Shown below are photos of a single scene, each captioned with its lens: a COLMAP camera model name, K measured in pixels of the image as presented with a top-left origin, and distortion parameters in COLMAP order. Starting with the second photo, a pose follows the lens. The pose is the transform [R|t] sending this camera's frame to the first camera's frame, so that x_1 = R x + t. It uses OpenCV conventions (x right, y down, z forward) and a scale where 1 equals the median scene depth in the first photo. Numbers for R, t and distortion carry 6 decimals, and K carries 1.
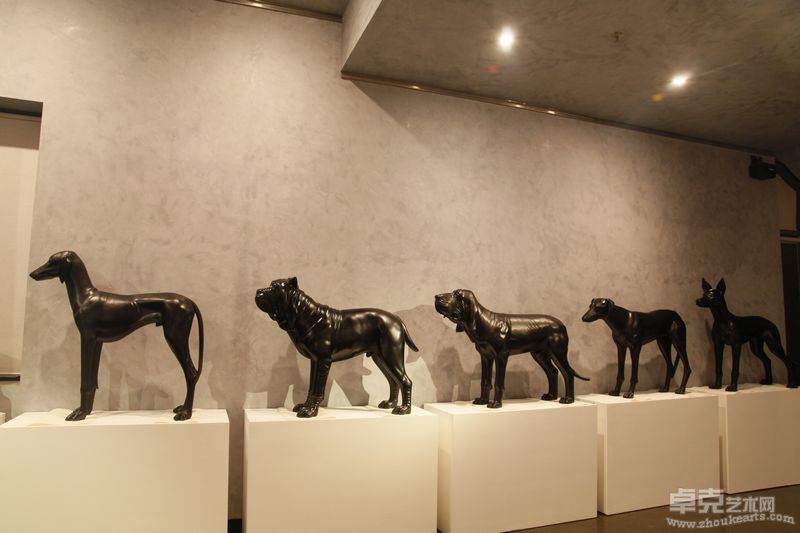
lens RADIAL K [[553.5, 0, 400.0], [0, 553.5, 266.5], [0, 0, 1]] dist [-0.147523, 0.095104]
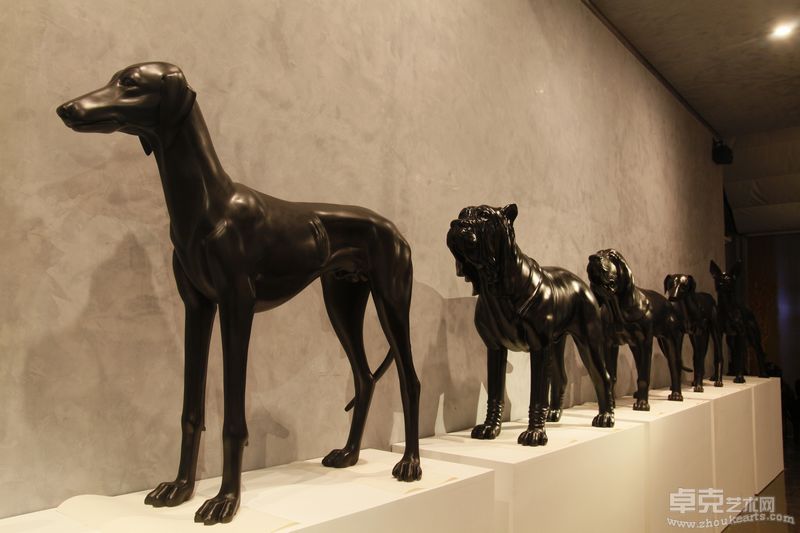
lens RADIAL K [[653.3, 0, 400.0], [0, 653.3, 266.5], [0, 0, 1]] dist [-0.098096, 0.116974]
pose [[0.852882, 0.050719, 0.519634, -0.582128], [-0.057848, 0.998322, -0.002495, 0.084201], [-0.518889, -0.027932, 0.854385, 0.429628]]
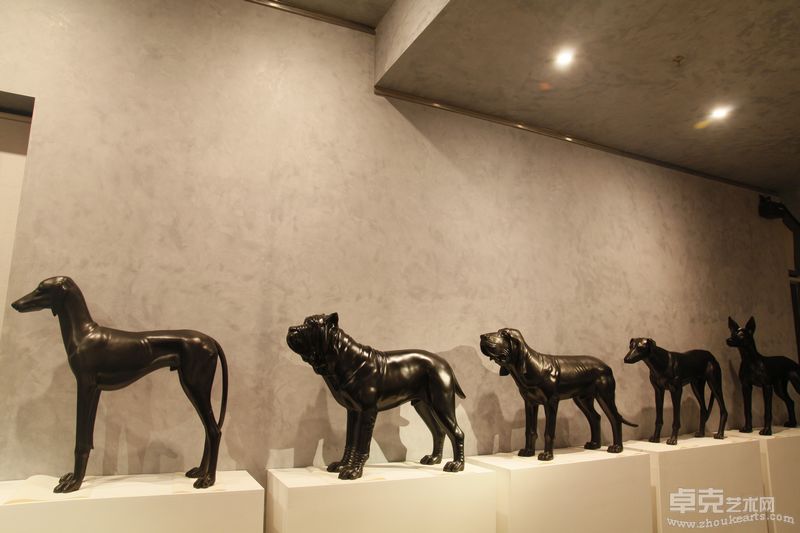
lens RADIAL K [[553.5, 0, 400.0], [0, 553.5, 266.5], [0, 0, 1]] dist [-0.147523, 0.095104]
pose [[0.995038, 0.015794, 0.098233, -0.159251], [-0.008335, 0.997082, -0.075881, 0.010571], [-0.099144, 0.074685, 0.992266, 0.120464]]
